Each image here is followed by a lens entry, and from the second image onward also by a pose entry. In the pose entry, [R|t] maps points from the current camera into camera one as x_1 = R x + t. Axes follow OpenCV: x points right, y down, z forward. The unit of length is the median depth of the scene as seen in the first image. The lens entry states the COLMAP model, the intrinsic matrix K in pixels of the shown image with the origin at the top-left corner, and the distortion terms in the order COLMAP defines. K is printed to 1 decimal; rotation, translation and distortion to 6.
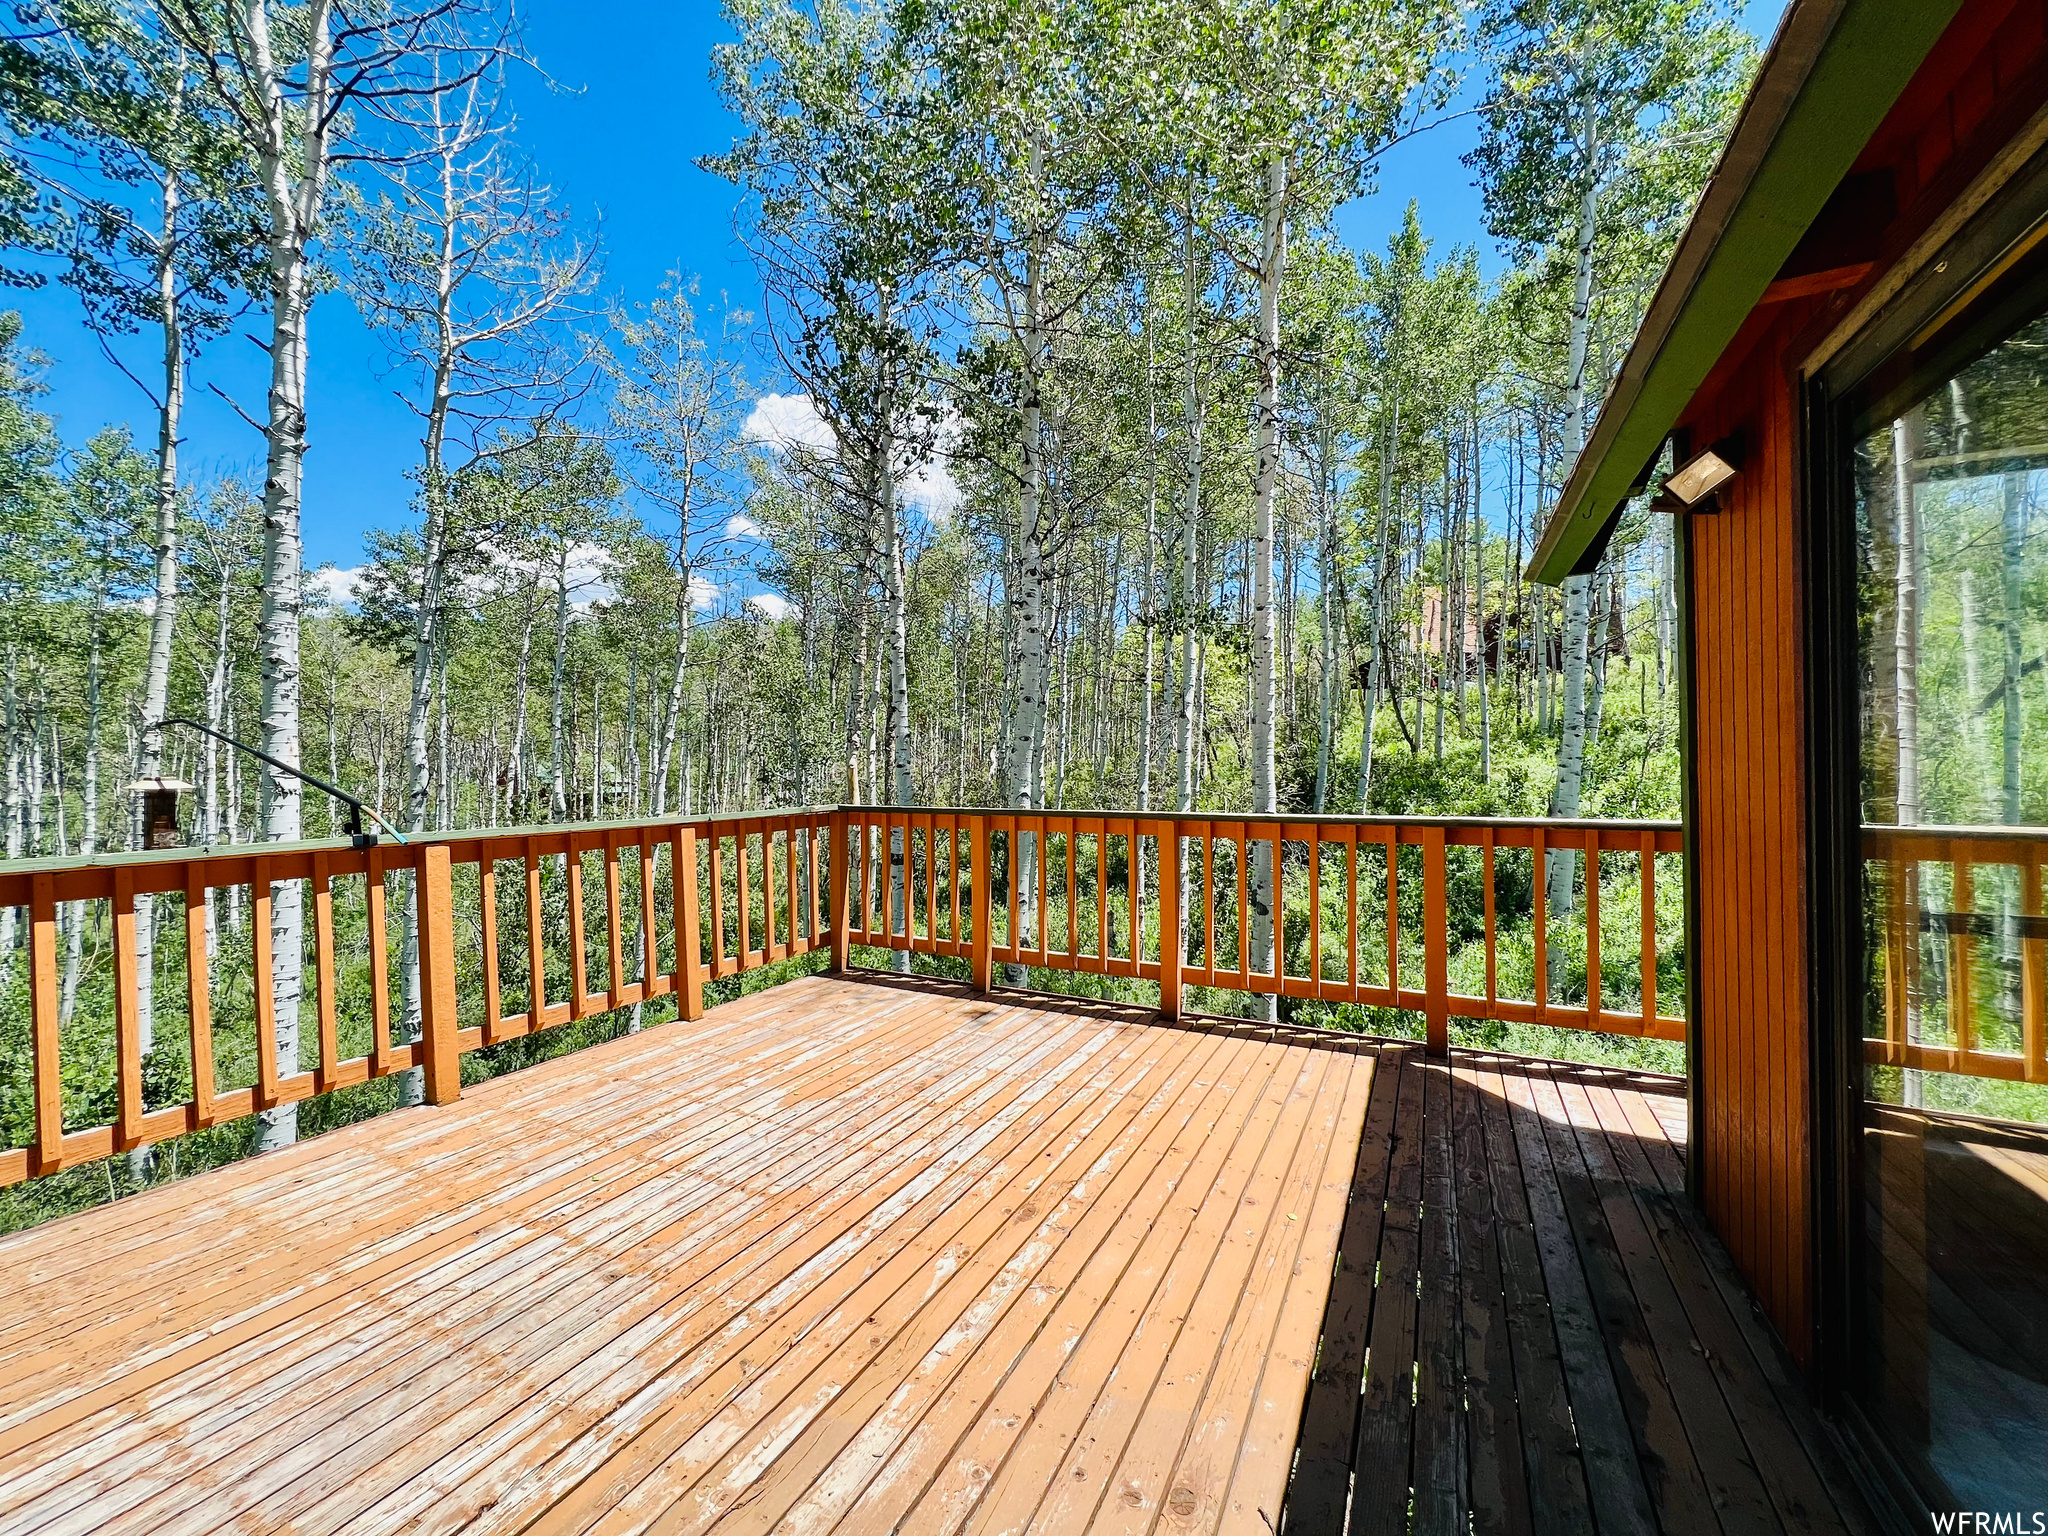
lens RADIAL K [[820.8, 0, 1024.7], [0, 820.8, 773.4], [0, 0, 1]] dist [-0.000614, 0.000283]
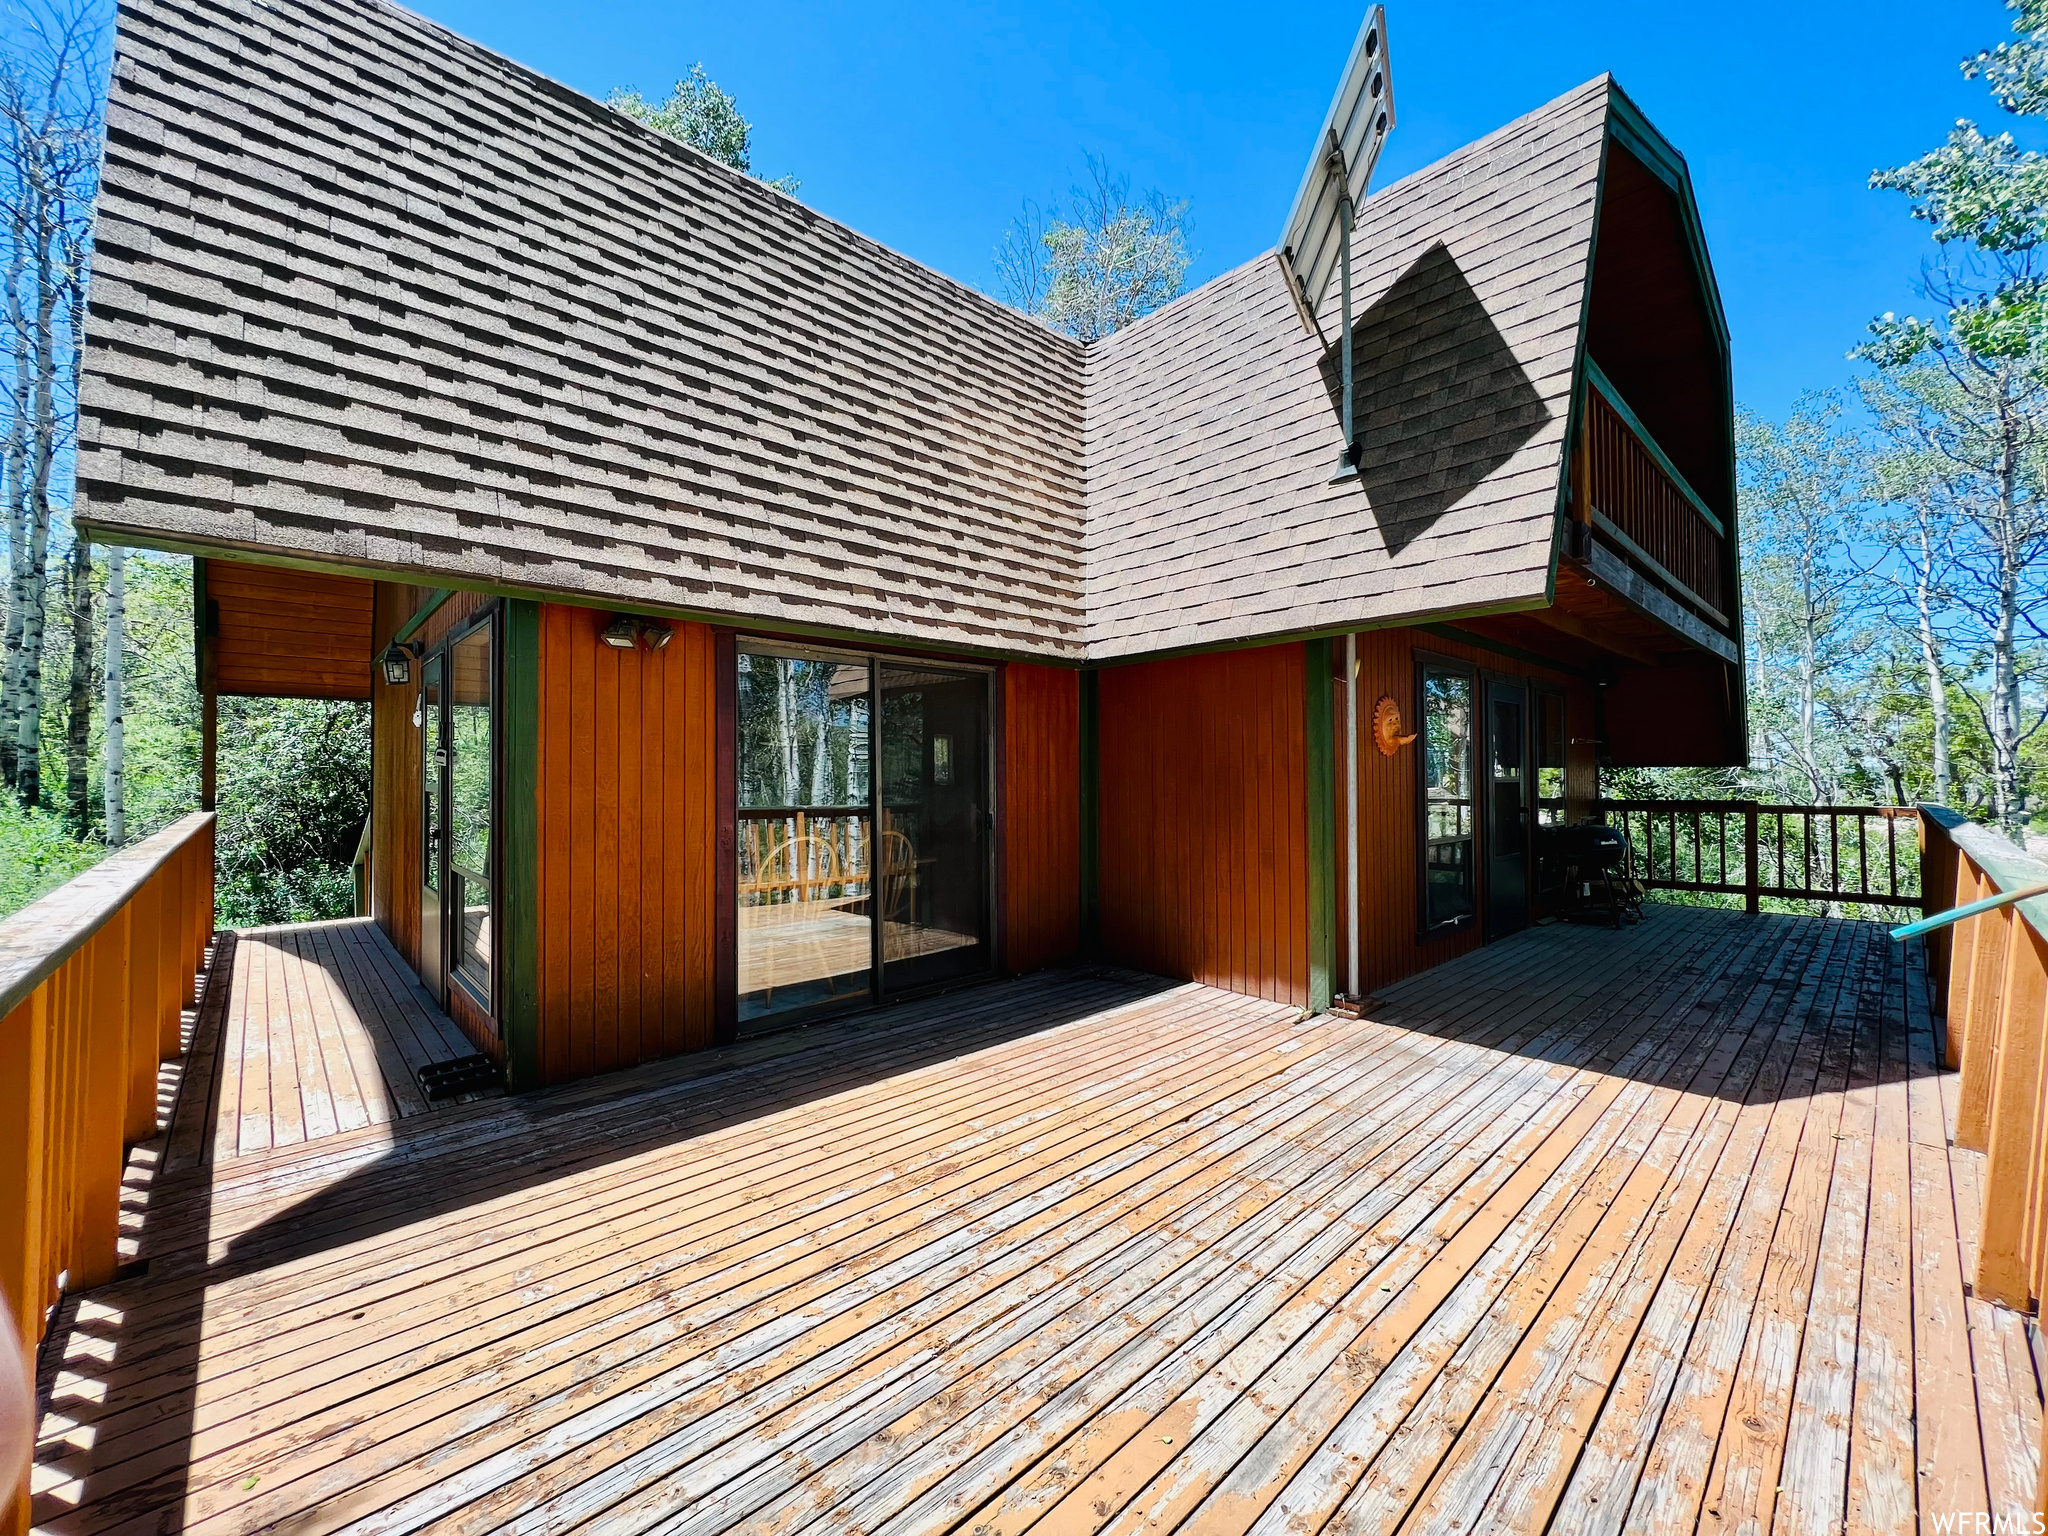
lens RADIAL K [[820.8, 0, 1022.8], [0, 820.8, 765.0], [0, 0, 1]] dist [-0.000614, 0.000283]
pose [[-0.940673, 0.014047, 0.339024, -0.450505], [0.010802, 0.999876, -0.011456, -0.024509], [-0.339143, -0.007115, -0.940708, 1.834557]]
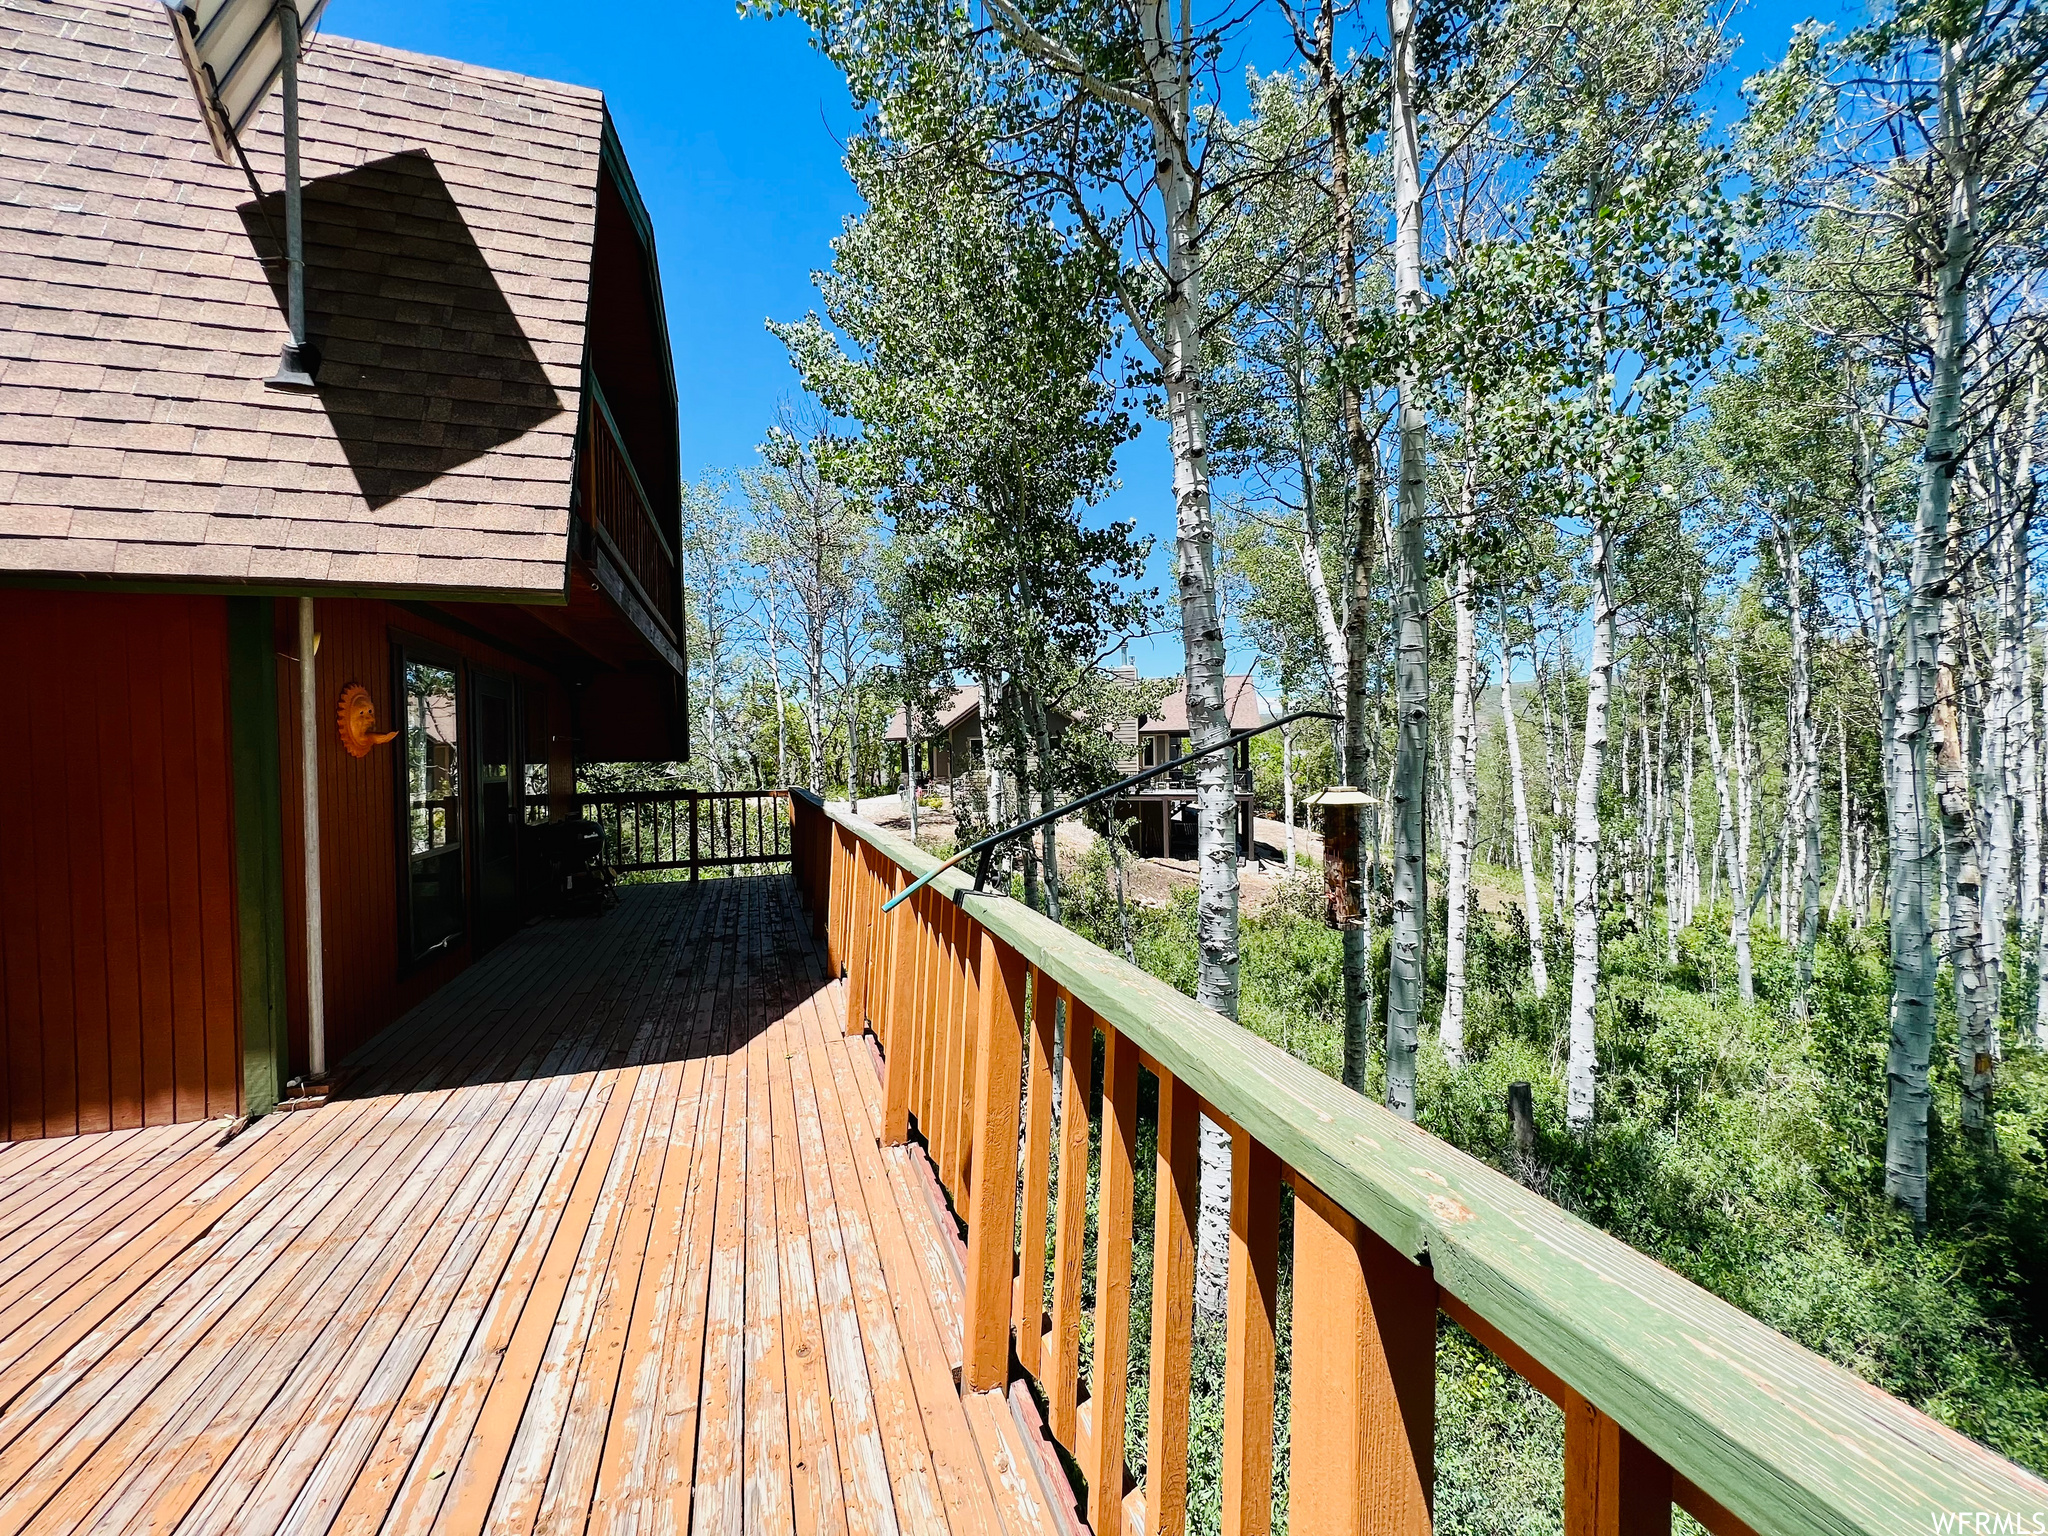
lens RADIAL K [[820.8, 0, 1021.5], [0, 820.8, 762.7], [0, 0, 1]] dist [-0.000614, 0.000283]
pose [[-0.706761, 0.025986, -0.706974, -0.394976], [0.021184, 0.999654, 0.015566, -0.046505], [0.707135, -0.003975, -0.707068, 1.699252]]
